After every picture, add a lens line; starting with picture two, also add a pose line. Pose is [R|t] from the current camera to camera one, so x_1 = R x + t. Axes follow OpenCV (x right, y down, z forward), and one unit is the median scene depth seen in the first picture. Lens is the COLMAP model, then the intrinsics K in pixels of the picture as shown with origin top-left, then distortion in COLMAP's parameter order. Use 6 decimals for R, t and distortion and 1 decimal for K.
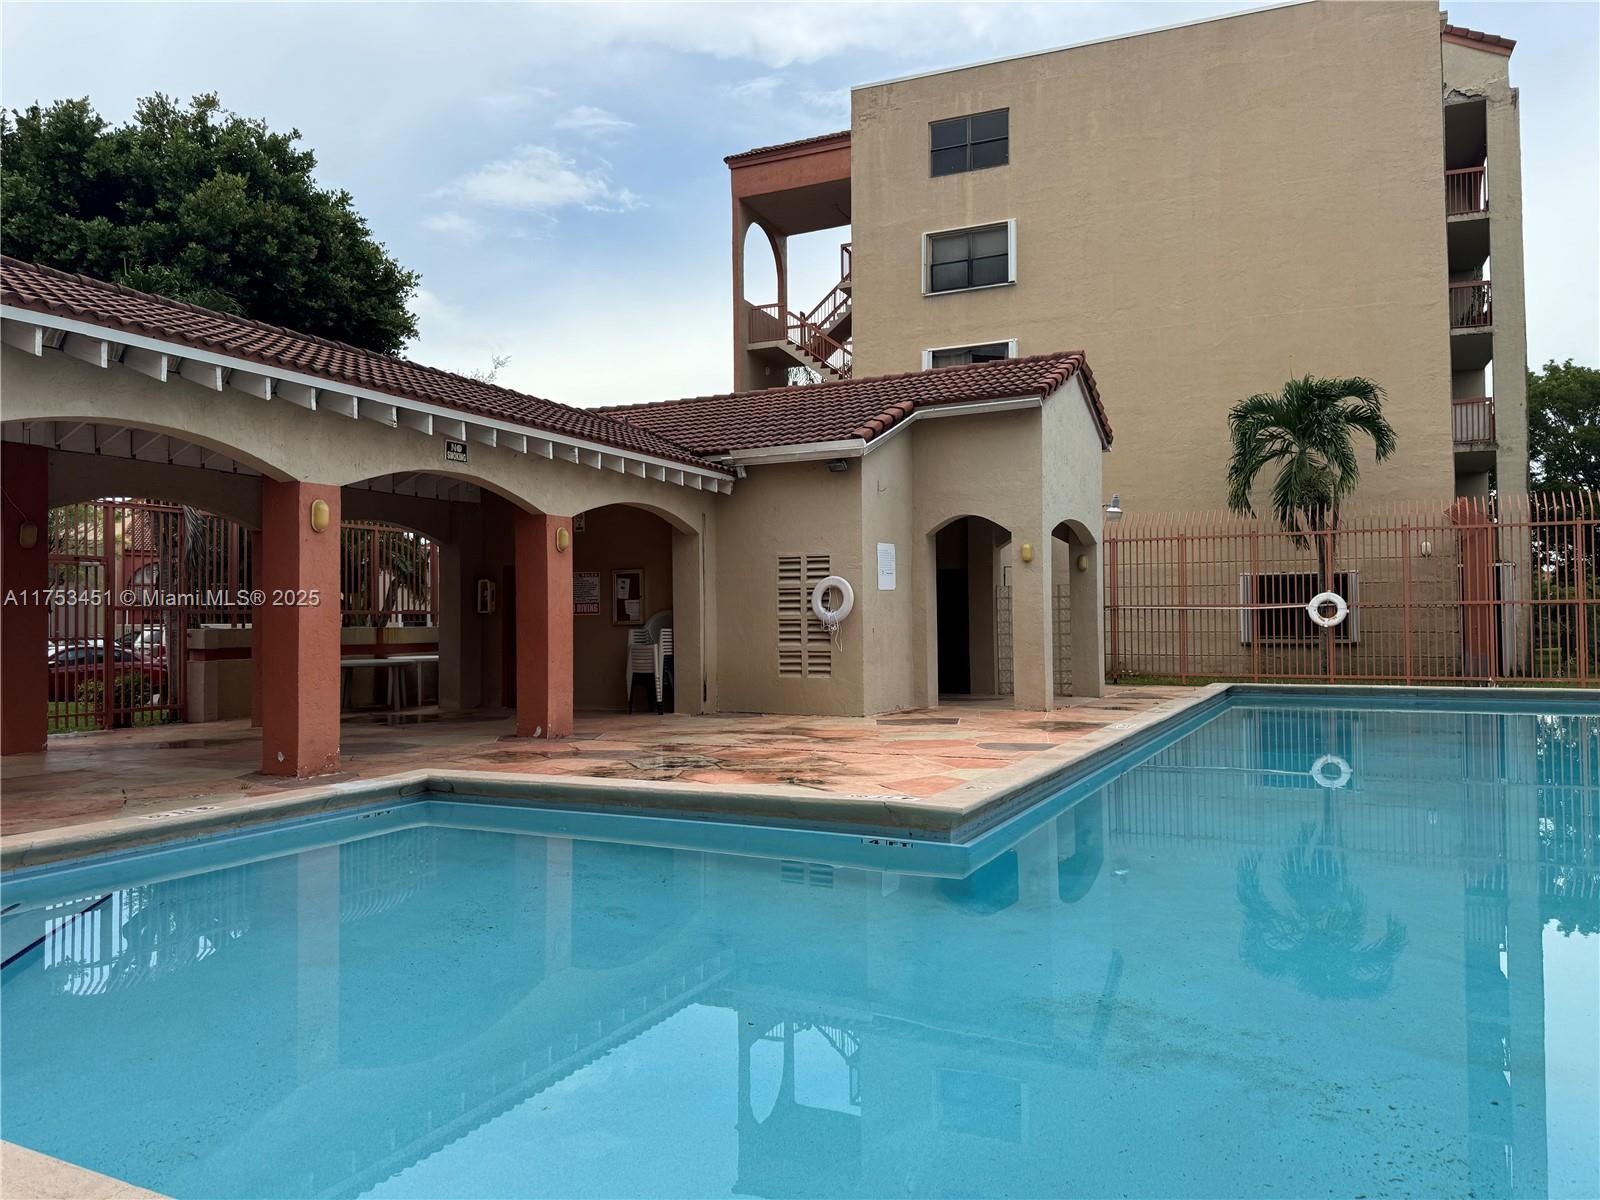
lens RADIAL K [[1121.8, 0, 790.4], [0, 1121.8, 601.3], [0, 0, 1]] dist [0.045466, -0.059830]
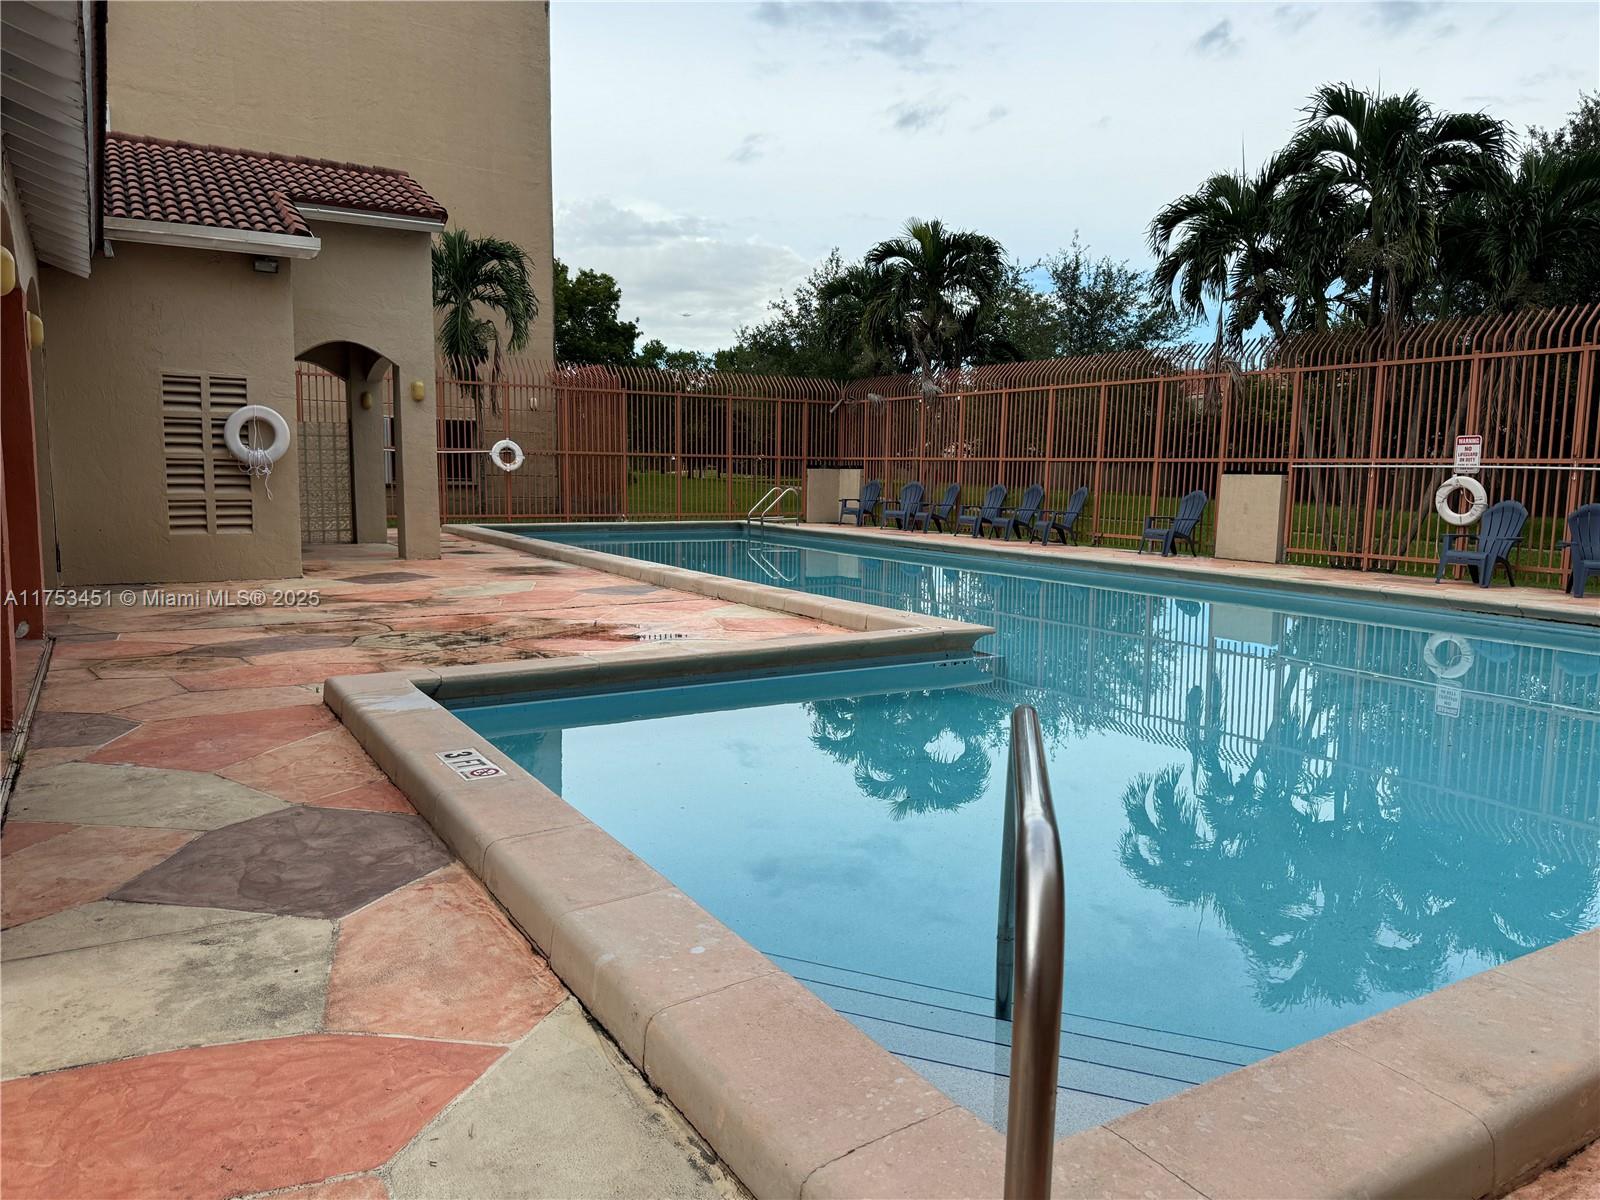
lens RADIAL K [[1121.8, 0, 797.0], [0, 1121.8, 606.1], [0, 0, 1]] dist [0.045466, -0.059830]
pose [[0.533948, -0.090945, 0.840612, -0.350061], [-0.034097, 0.991074, 0.128881, 0.001872], [-0.844830, -0.097478, 0.526080, 0.181884]]
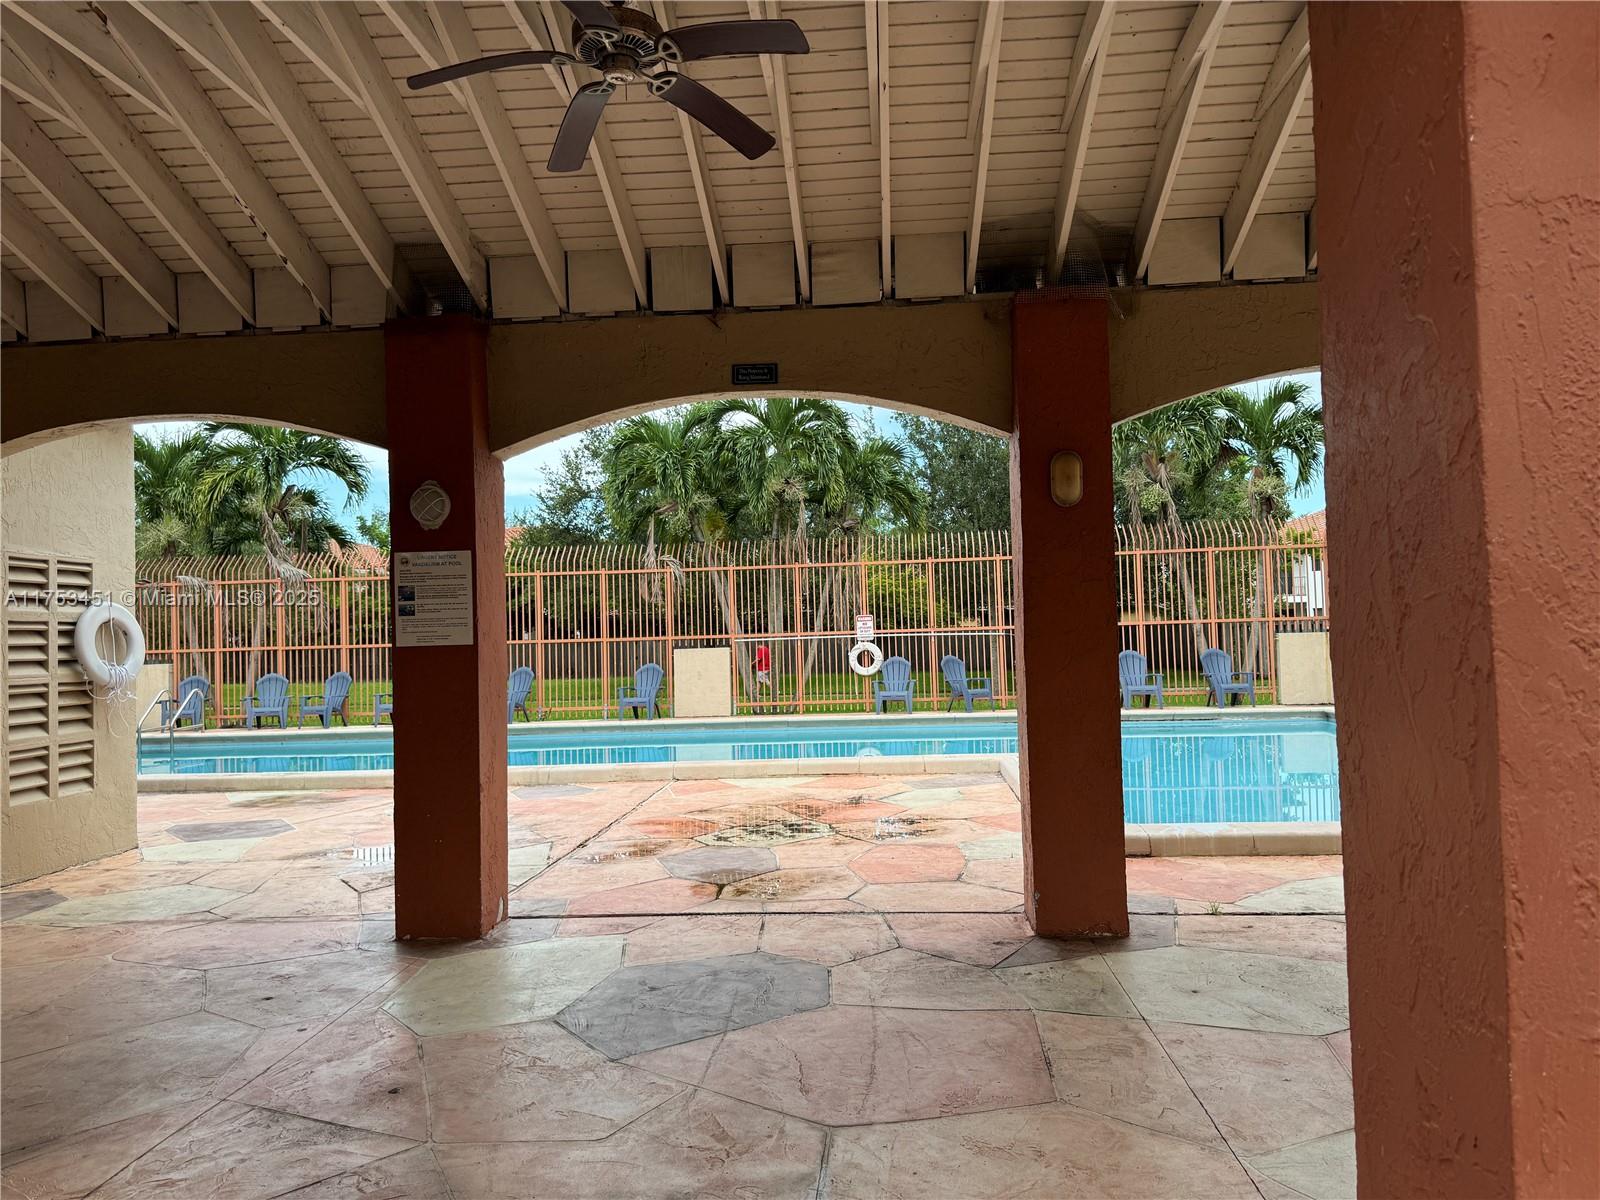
lens RADIAL K [[1121.8, 0, 806.6], [0, 1121.8, 602.2], [0, 0, 1]] dist [0.045466, -0.059830]
pose [[-0.380753, 0.045282, 0.923568, -0.474389], [0.014741, 0.998971, -0.042902, 0.005078], [-0.924559, -0.002721, -0.381028, 0.698396]]
